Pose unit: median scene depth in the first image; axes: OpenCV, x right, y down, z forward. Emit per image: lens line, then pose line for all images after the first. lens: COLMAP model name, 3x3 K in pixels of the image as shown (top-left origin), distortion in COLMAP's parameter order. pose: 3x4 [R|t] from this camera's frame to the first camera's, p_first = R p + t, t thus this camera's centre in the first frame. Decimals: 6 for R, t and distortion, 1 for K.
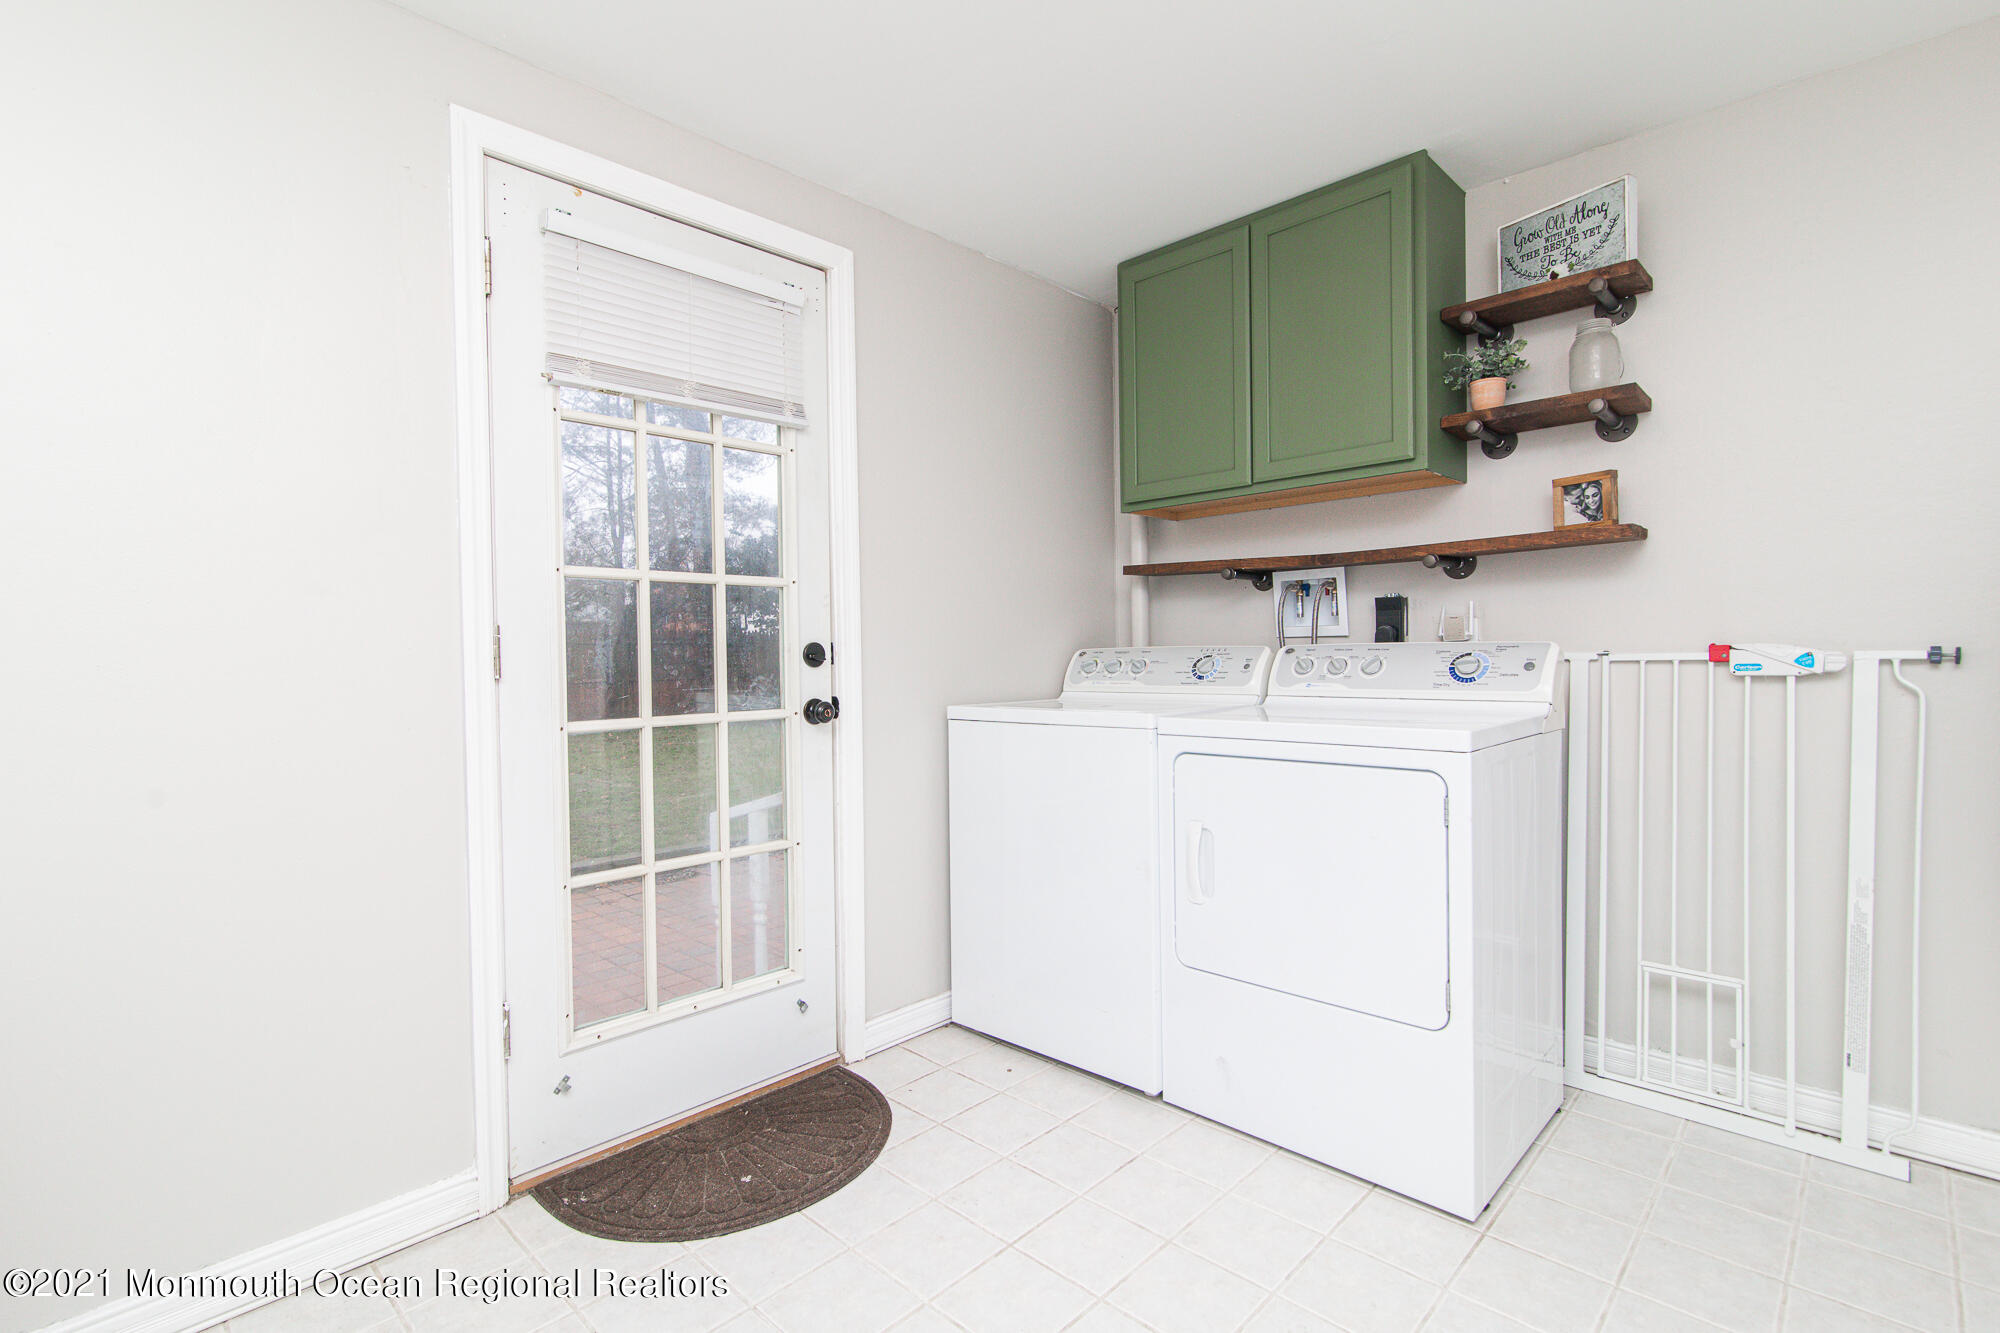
lens RADIAL K [[925.8, 0, 1010.1], [0, 925.8, 671.3], [0, 0, 1]] dist [0.000227, -0.000725]
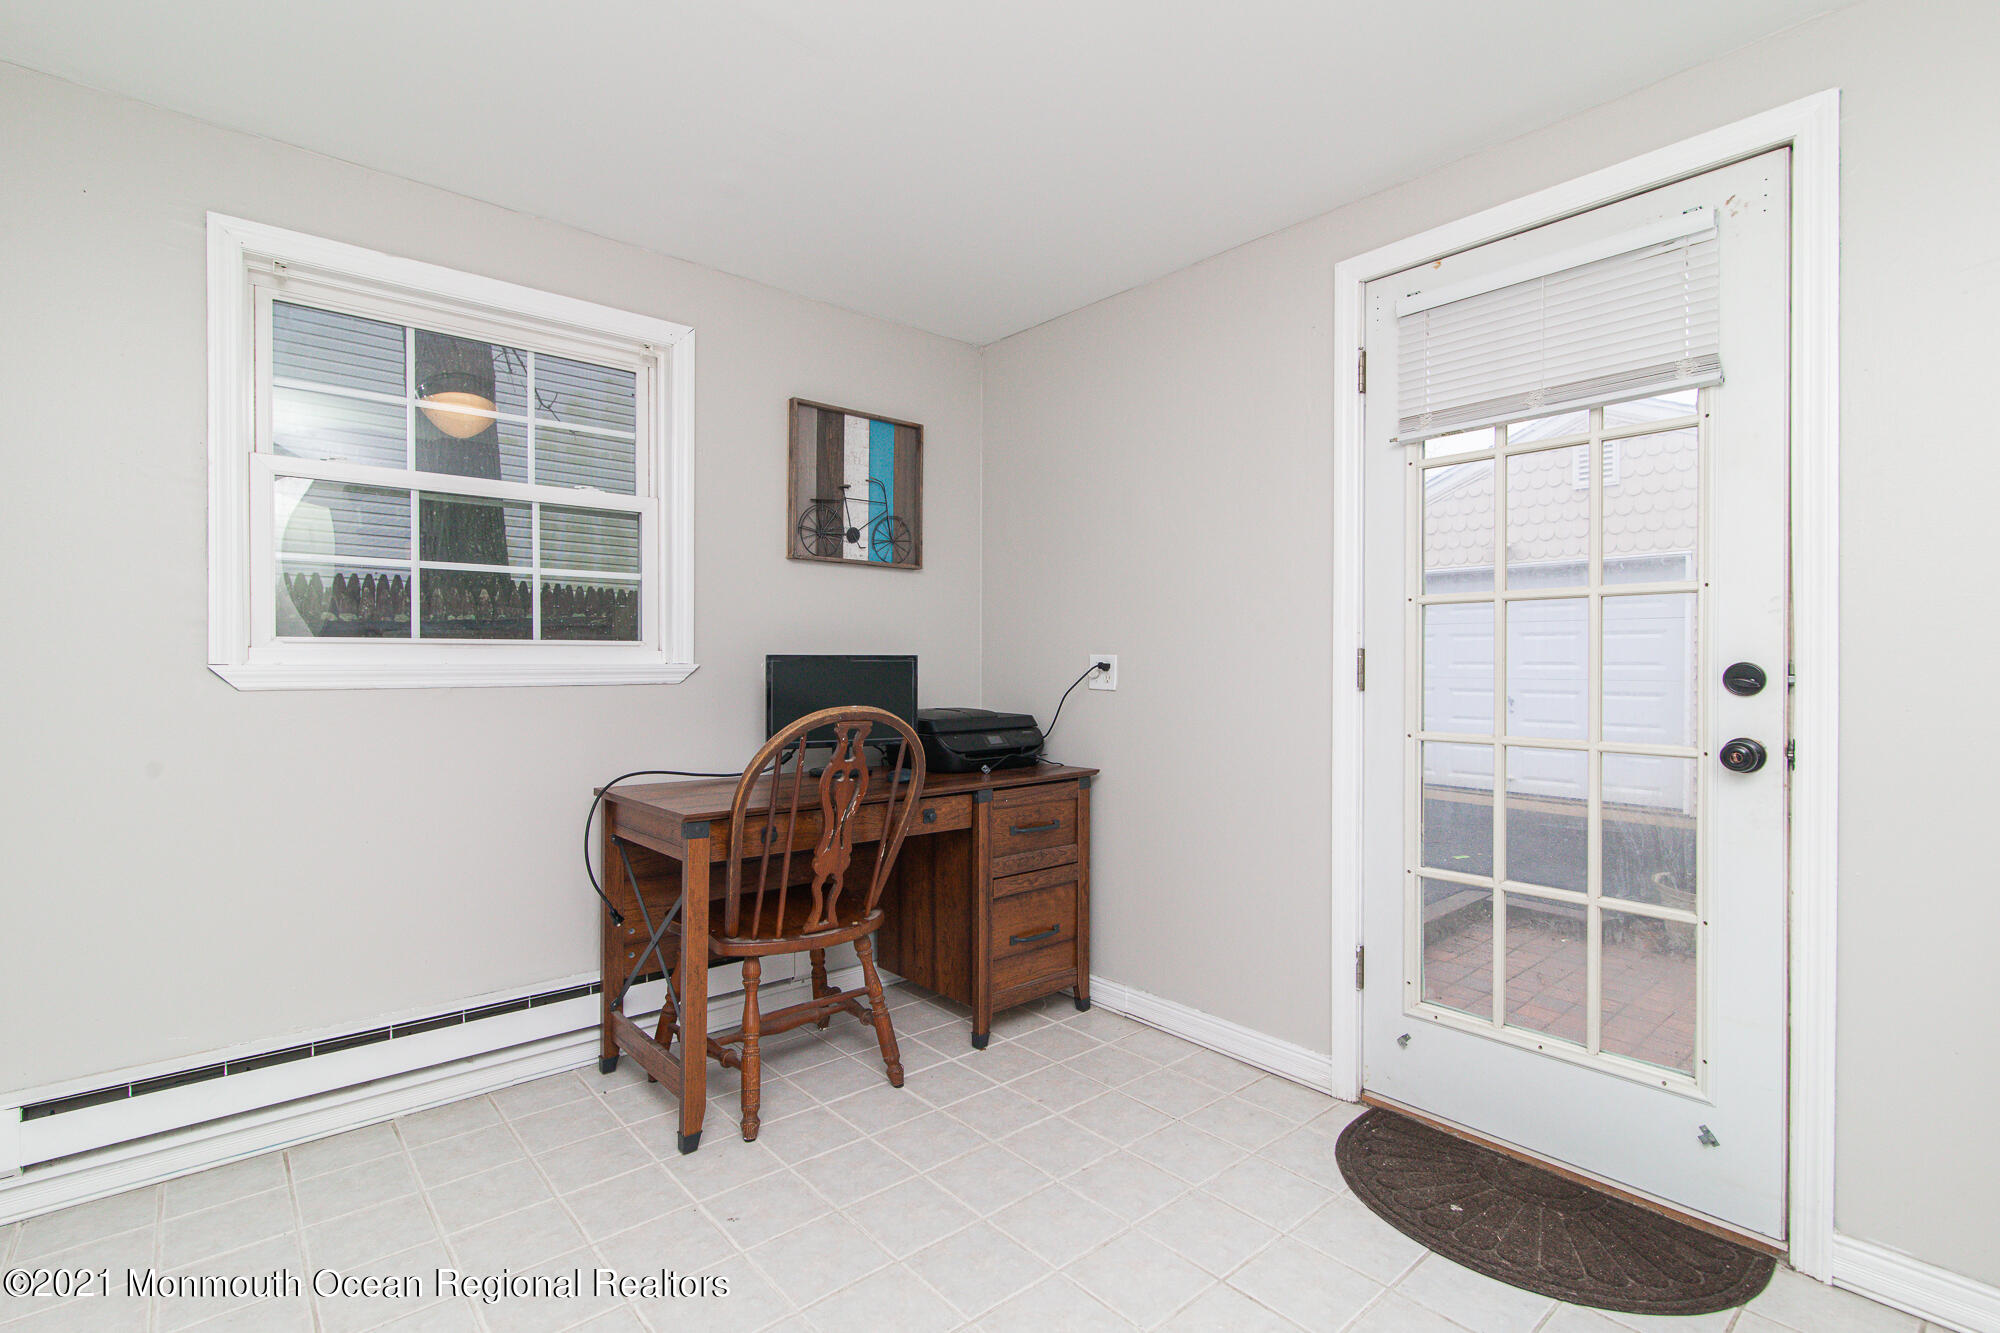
lens RADIAL K [[909.7, 0, 963.7], [0, 909.7, 662.6], [0, 0, 1]] dist [-0.000463, -0.000401]
pose [[-0.112582, 0.010200, -0.993590, 0.654907], [-0.023731, 0.999634, 0.012951, -0.028407], [0.993359, 0.025037, -0.112299, 0.516023]]
